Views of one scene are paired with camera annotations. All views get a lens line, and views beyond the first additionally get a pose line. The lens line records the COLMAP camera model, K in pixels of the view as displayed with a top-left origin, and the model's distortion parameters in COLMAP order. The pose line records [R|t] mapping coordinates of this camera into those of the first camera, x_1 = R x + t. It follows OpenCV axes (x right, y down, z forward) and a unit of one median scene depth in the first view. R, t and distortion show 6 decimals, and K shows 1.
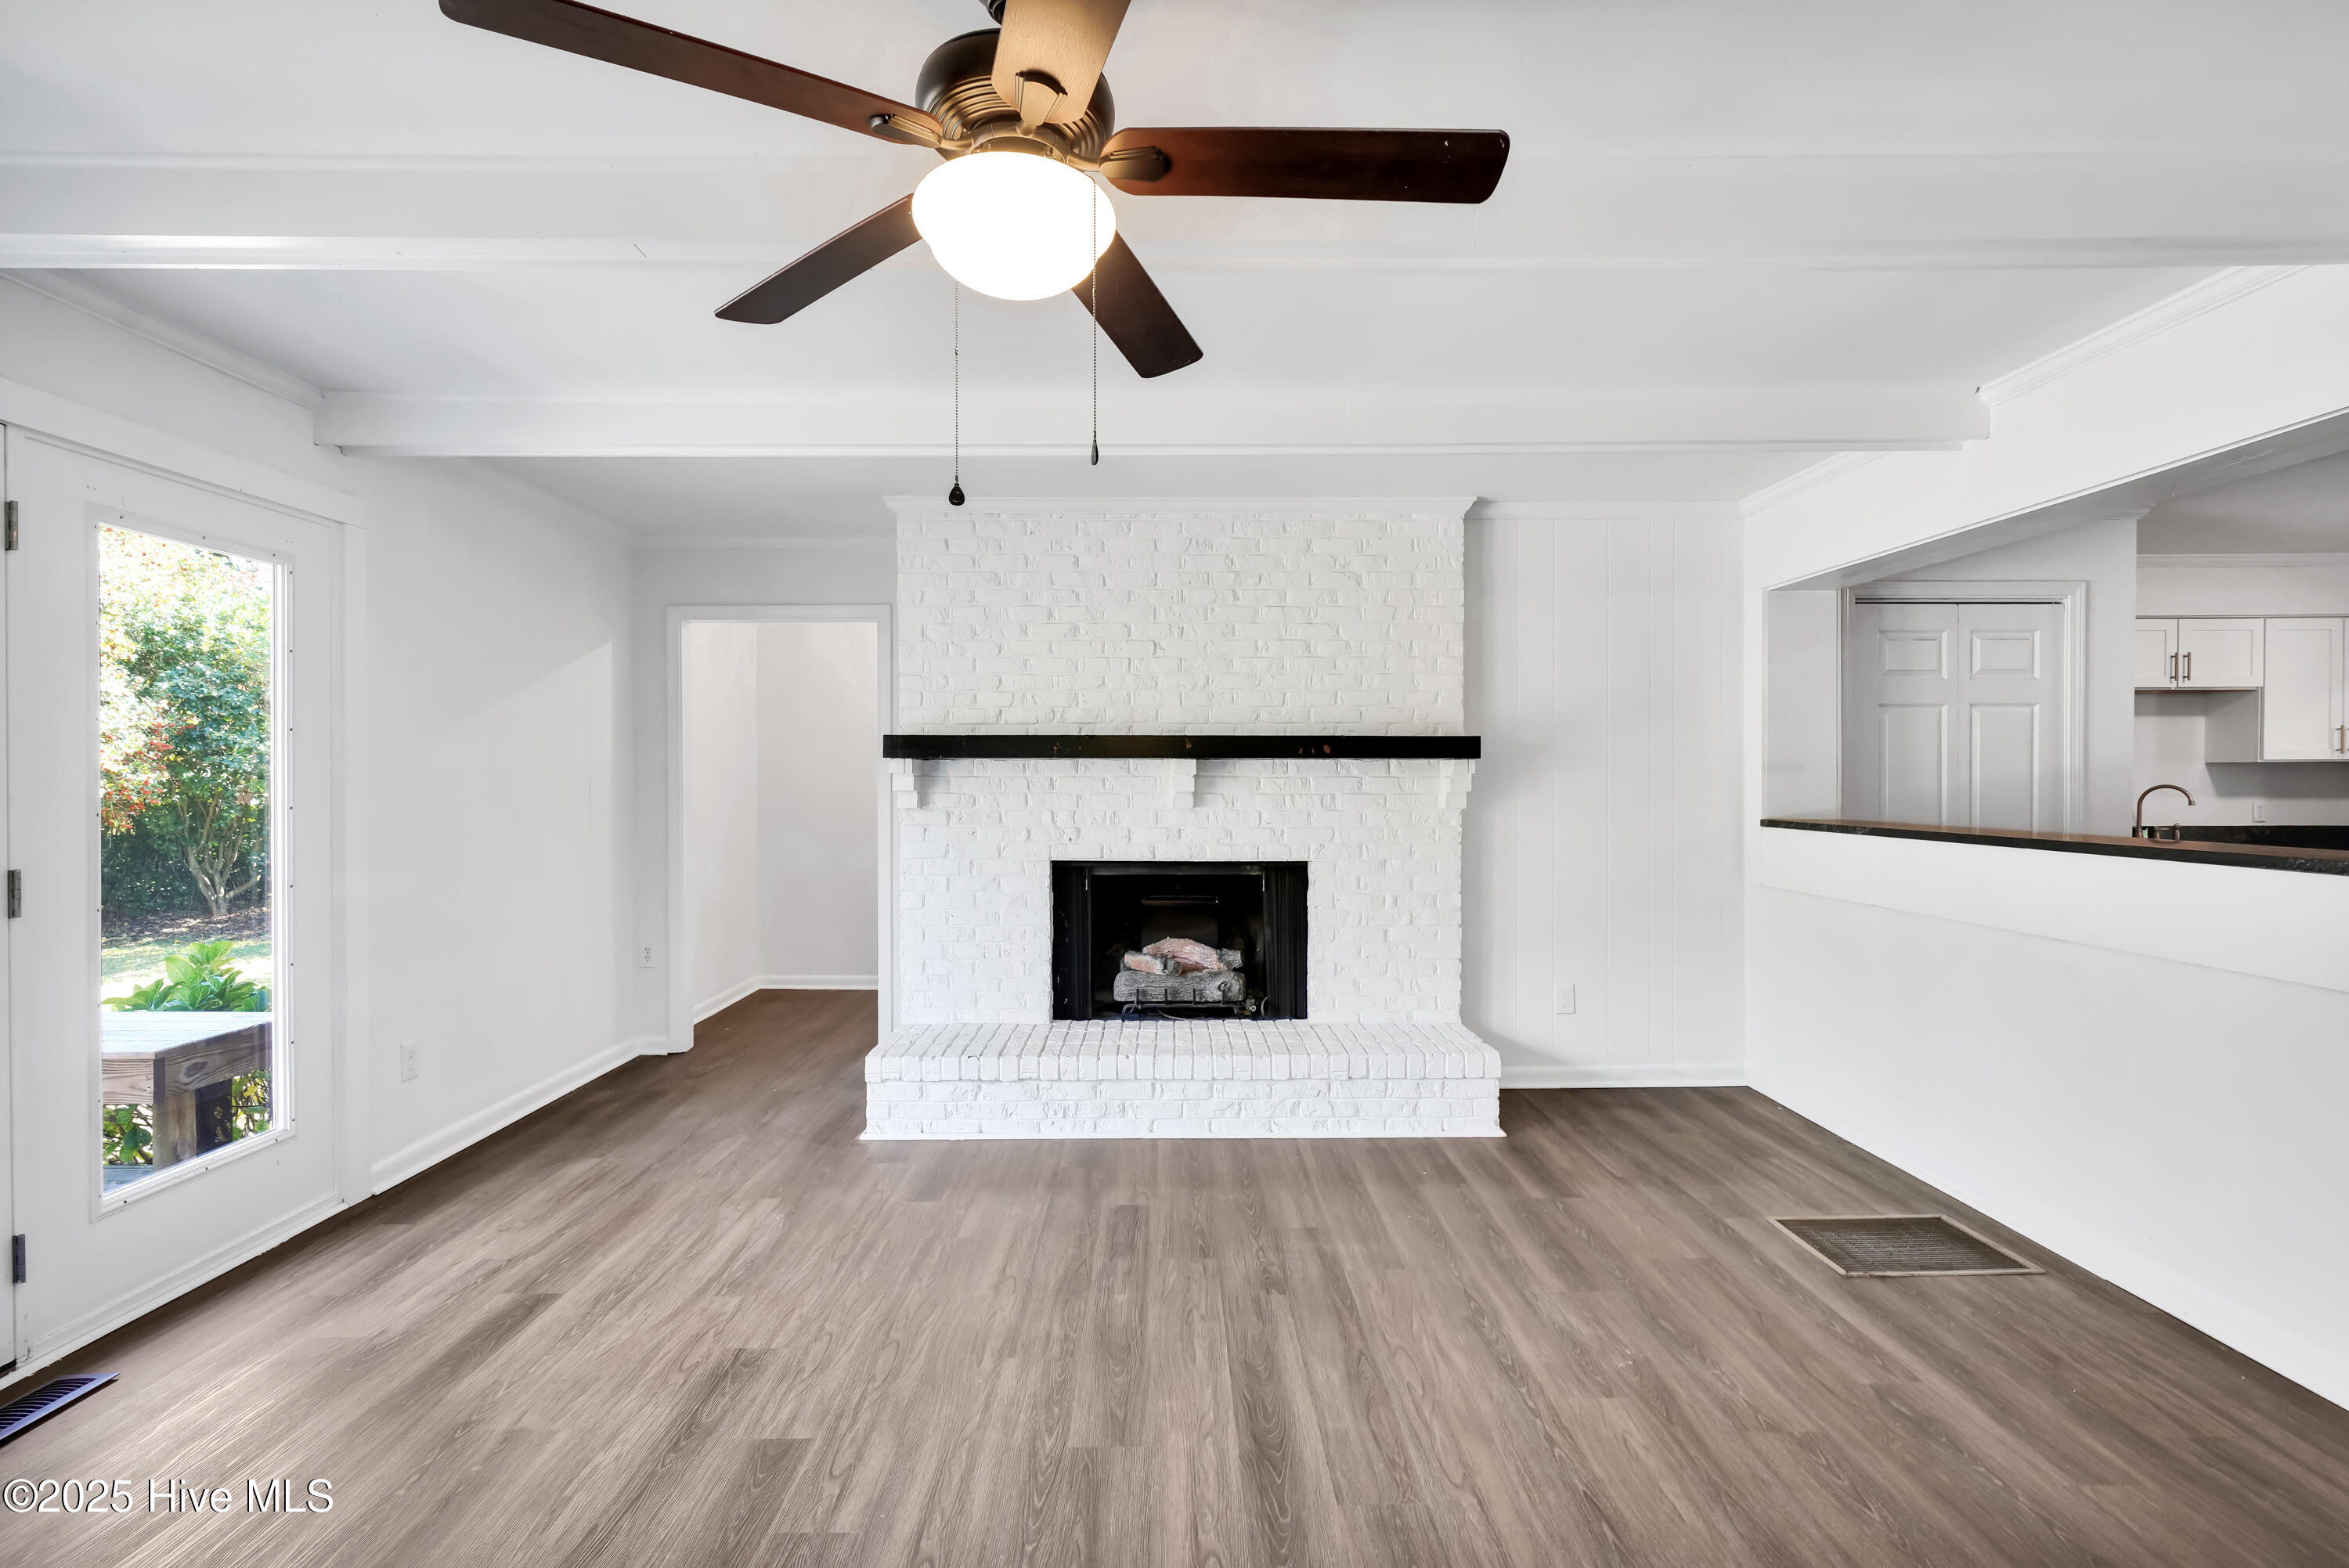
lens RADIAL K [[1102.9, 0, 1168.0], [0, 1102.9, 793.0], [0, 0, 1]] dist [-0.005615, 0.001401]
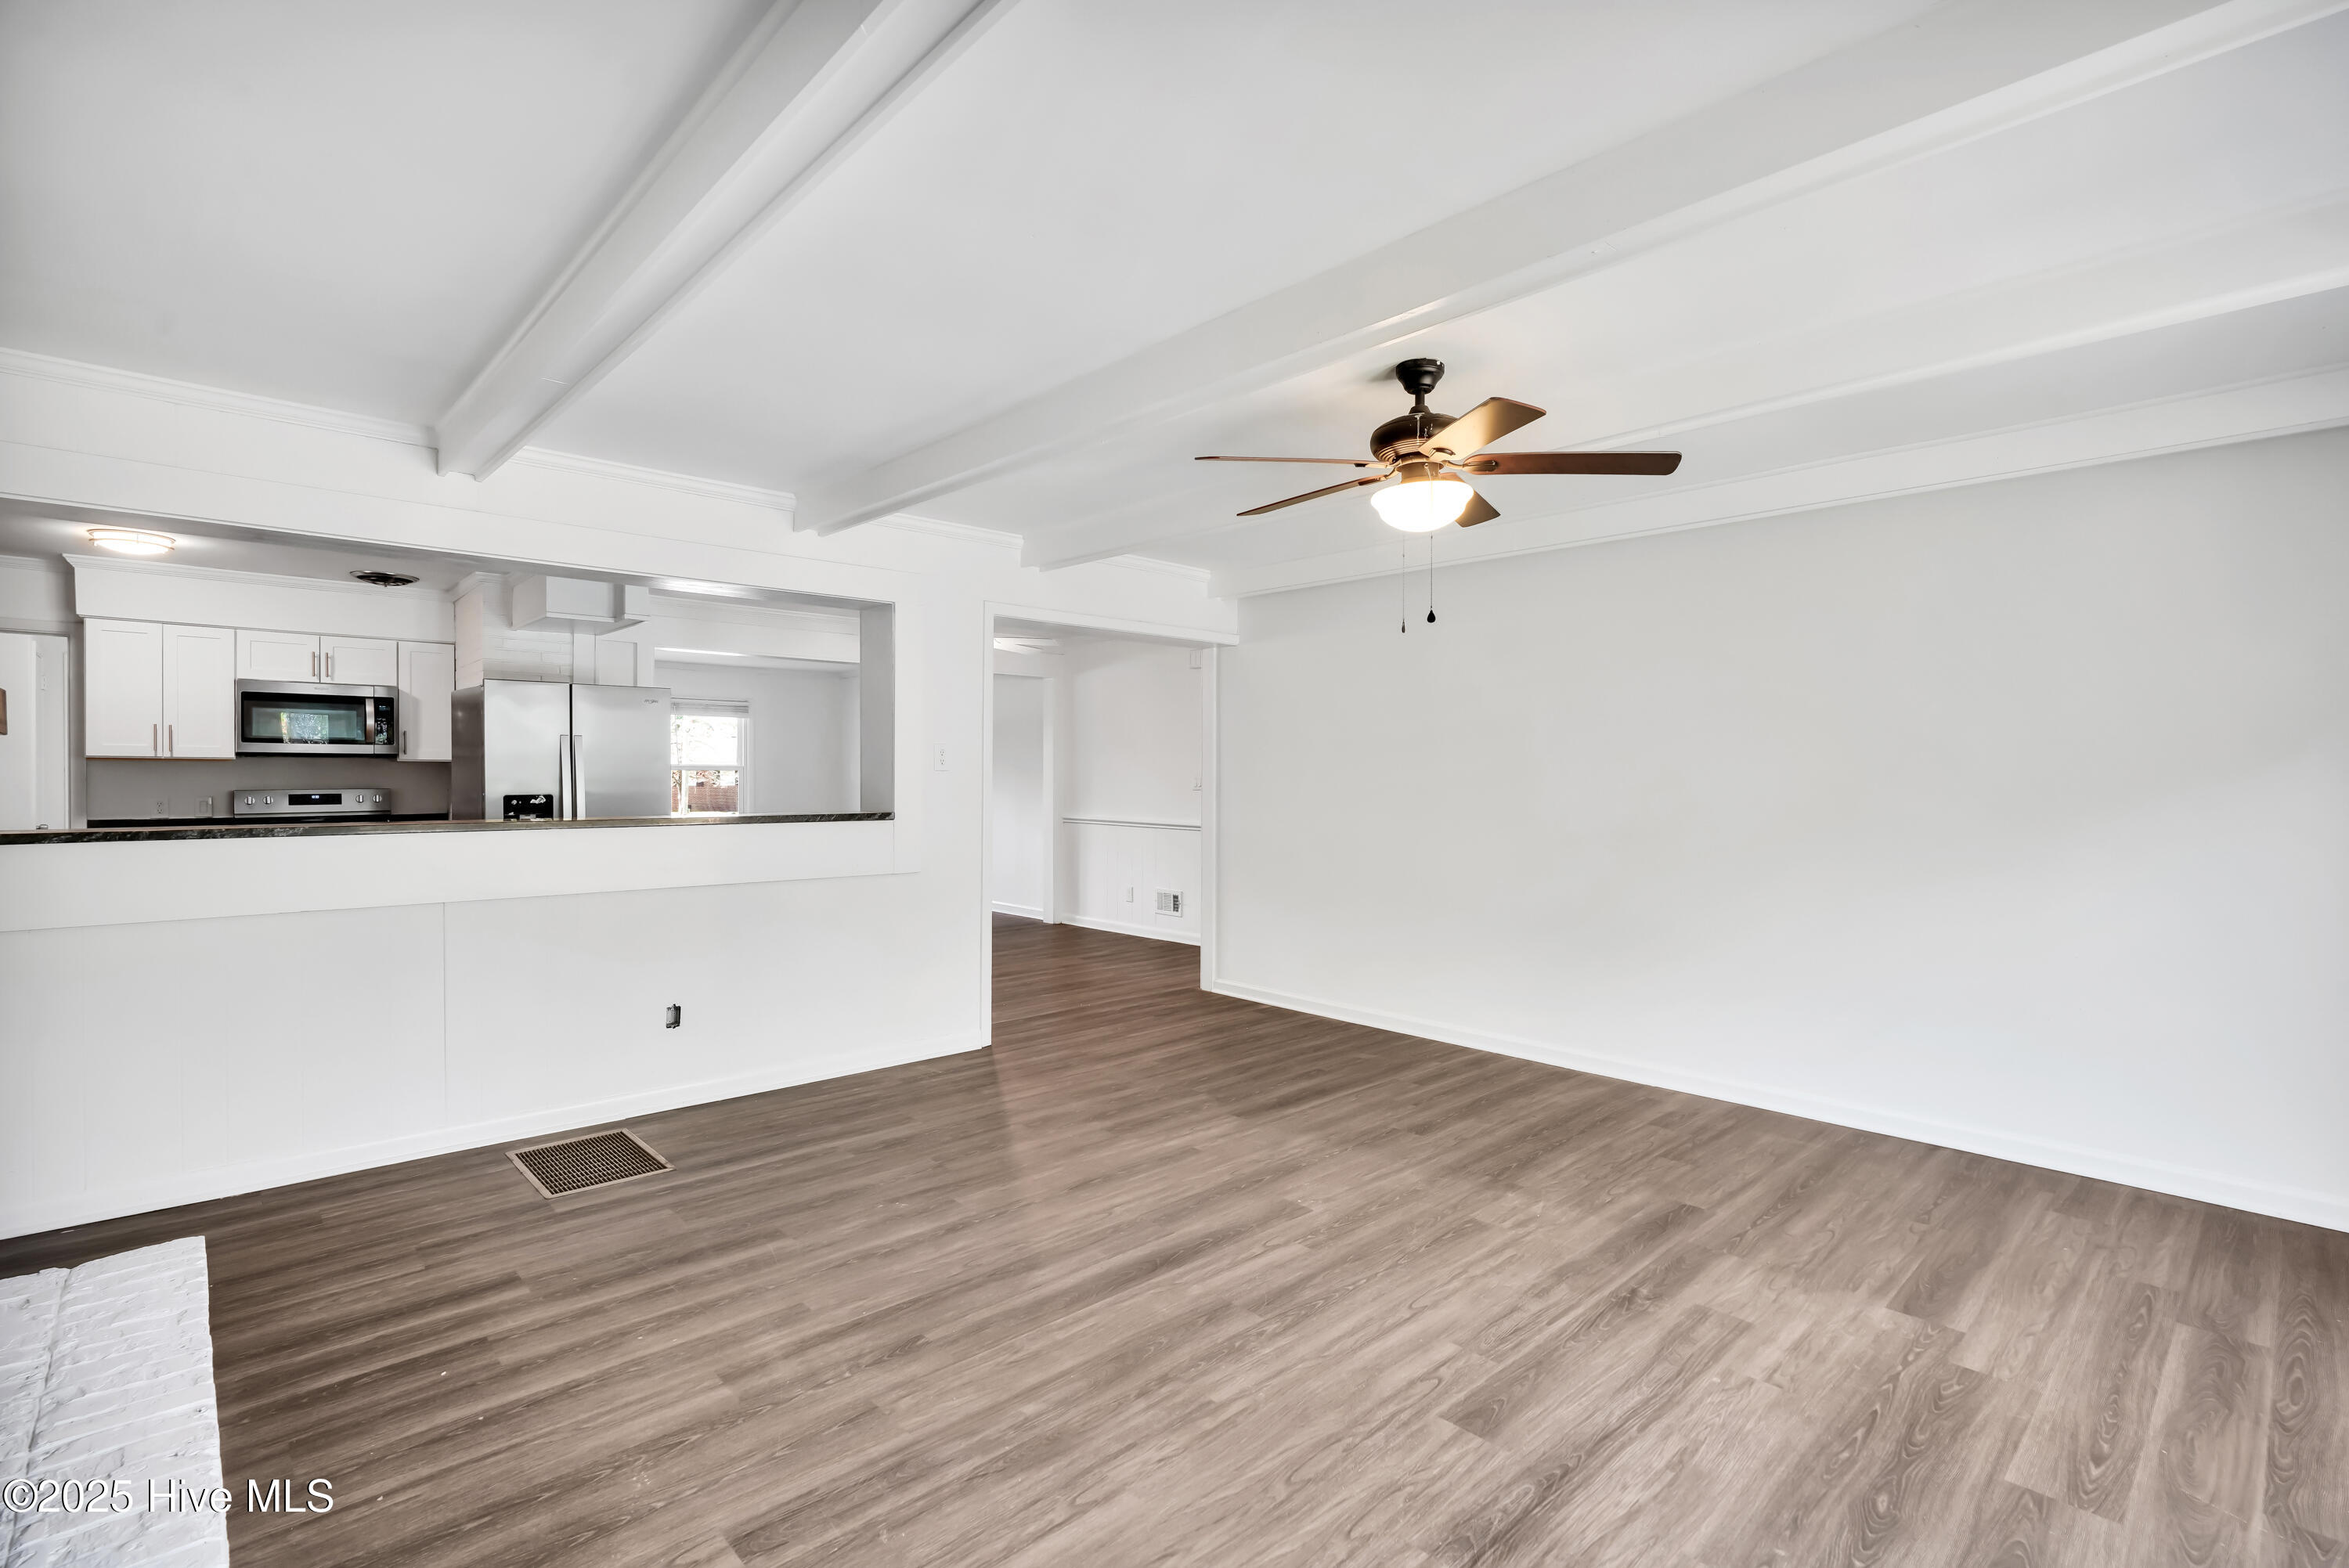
lens RADIAL K [[1102.9, 0, 1169.4], [0, 1102.9, 780.7], [0, 0, 1]] dist [-0.005615, 0.001401]
pose [[-0.680384, -0.004312, 0.732843, -0.517355], [0.010681, 0.999818, 0.015799, -0.014283], [-0.732778, 0.018577, -0.680214, 1.073733]]
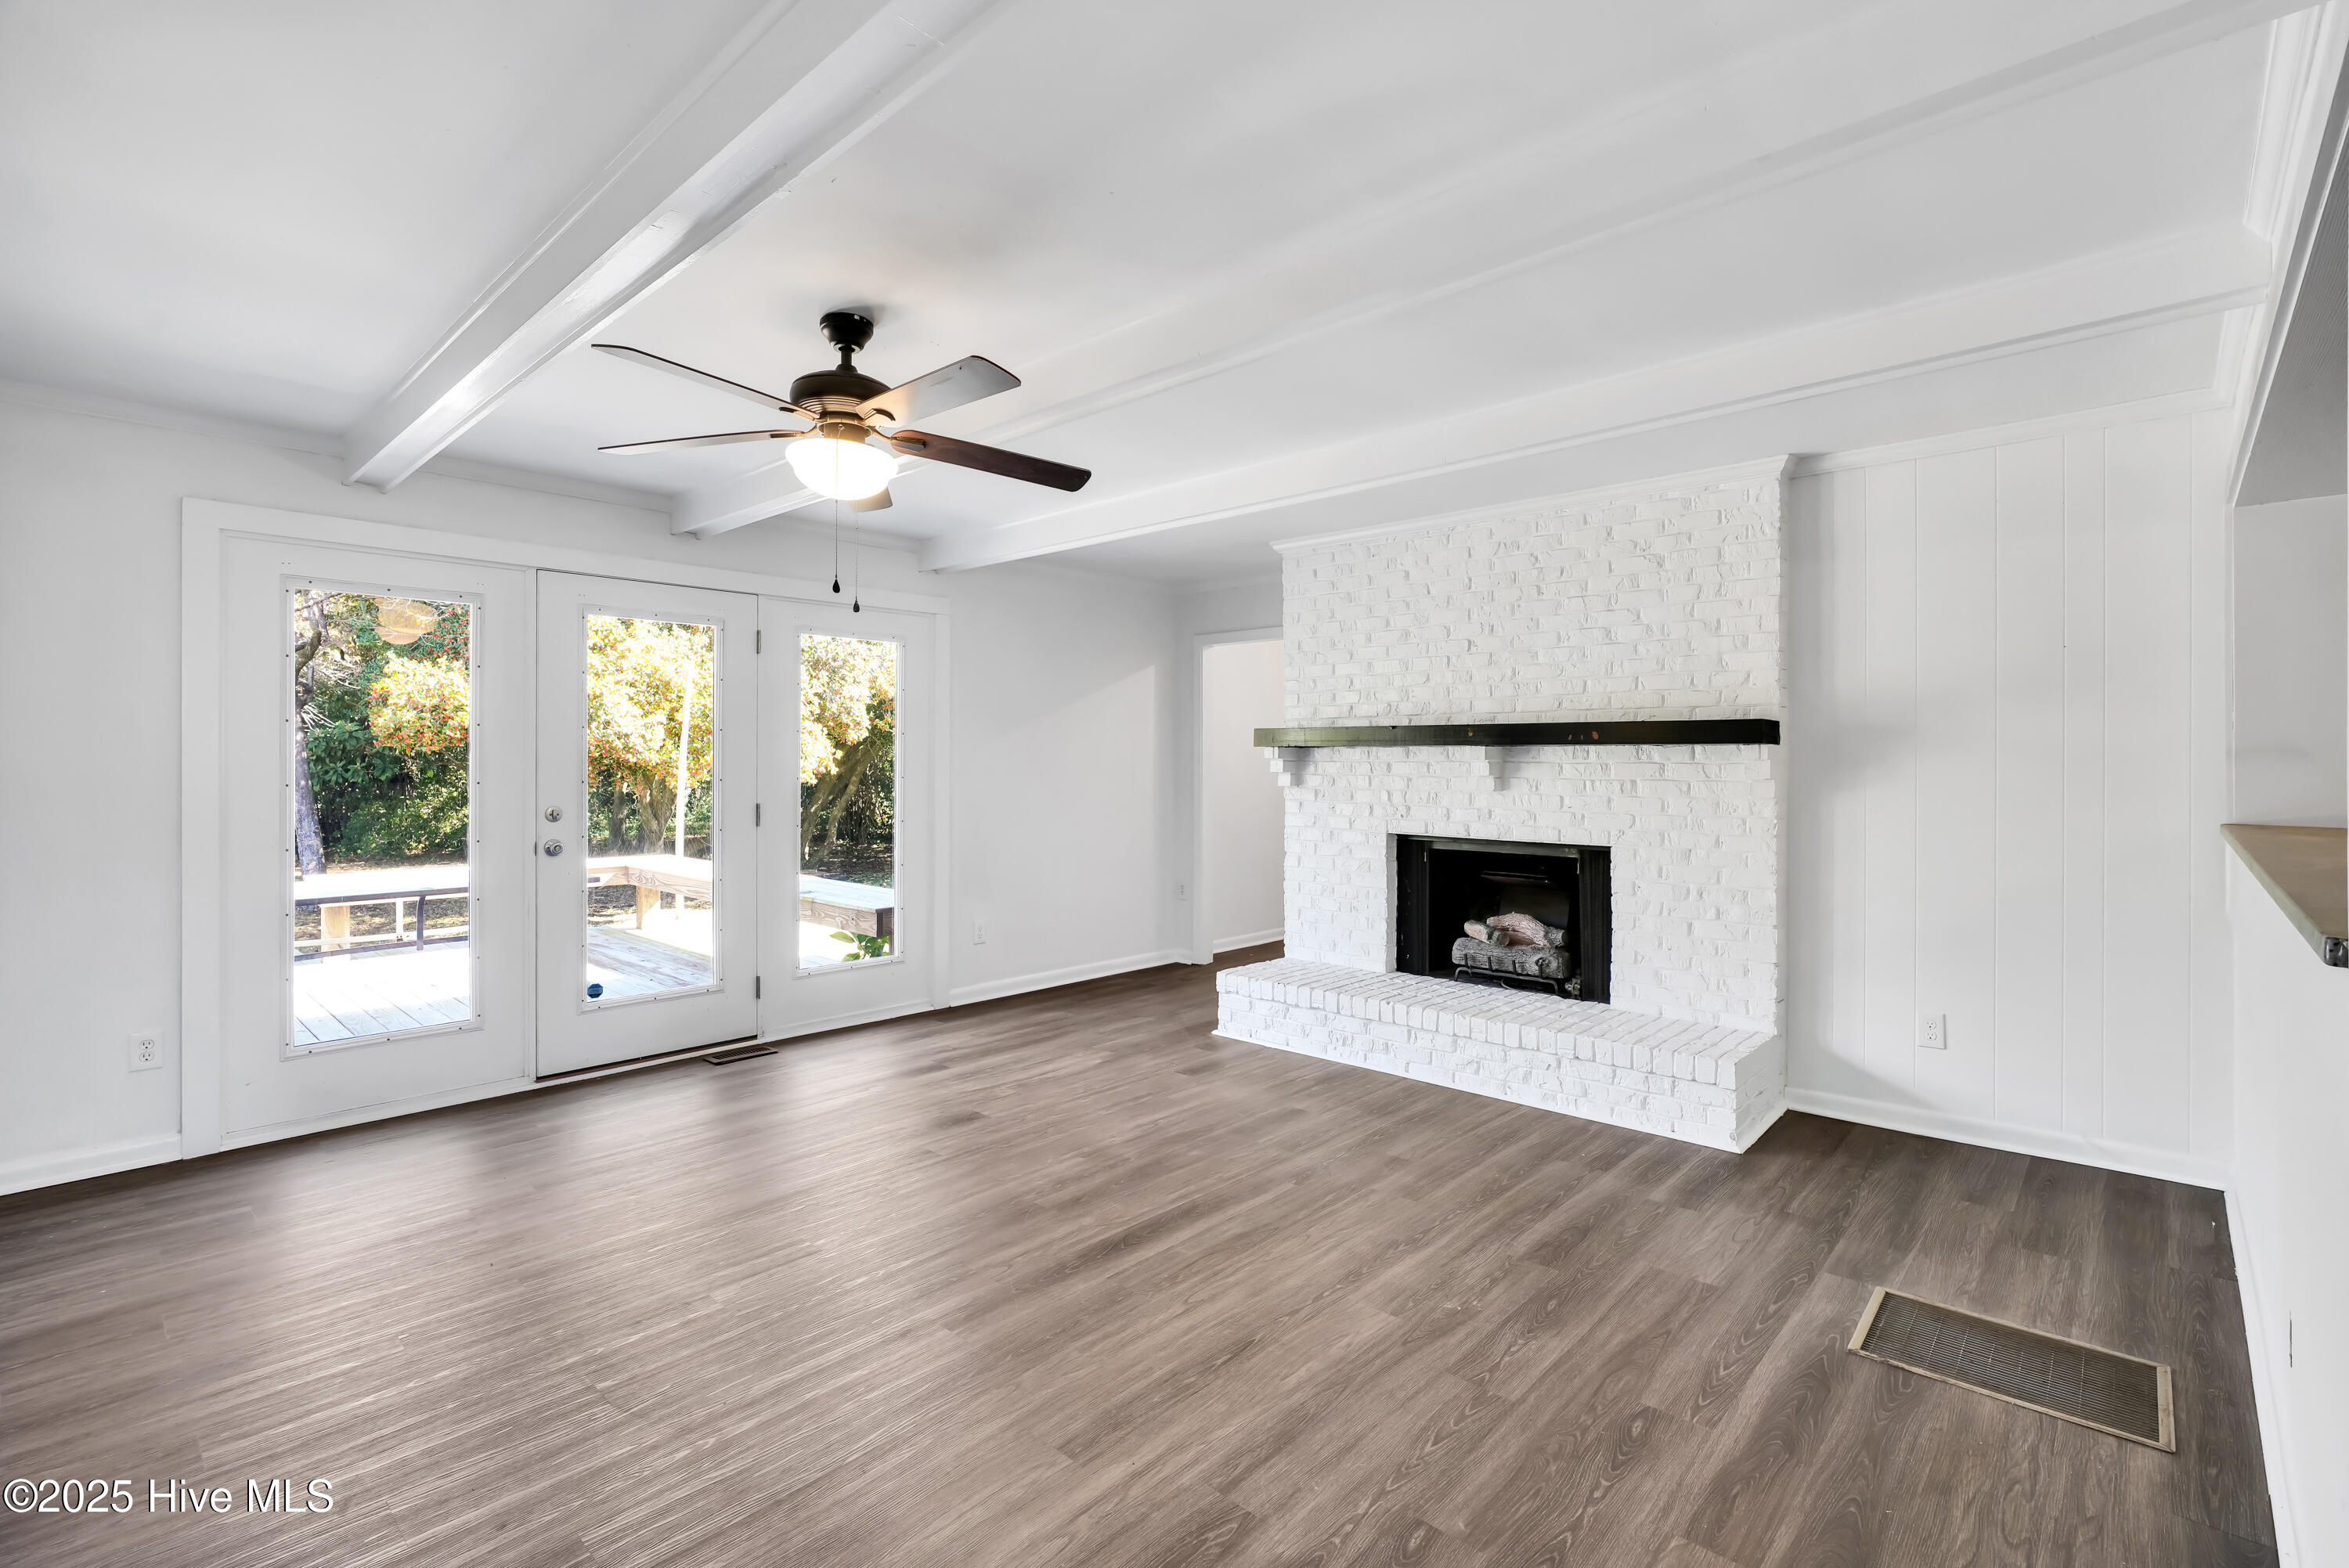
lens RADIAL K [[1054.9, 0, 1183.4], [0, 1054.9, 763.3], [0, 0, 1]] dist [-0.004134, 0.000436]
pose [[0.737560, 0.004651, -0.675265, 0.586322], [-0.014329, 0.999859, -0.008764, -0.000067], [0.675129, 0.016140, 0.737523, 0.033918]]
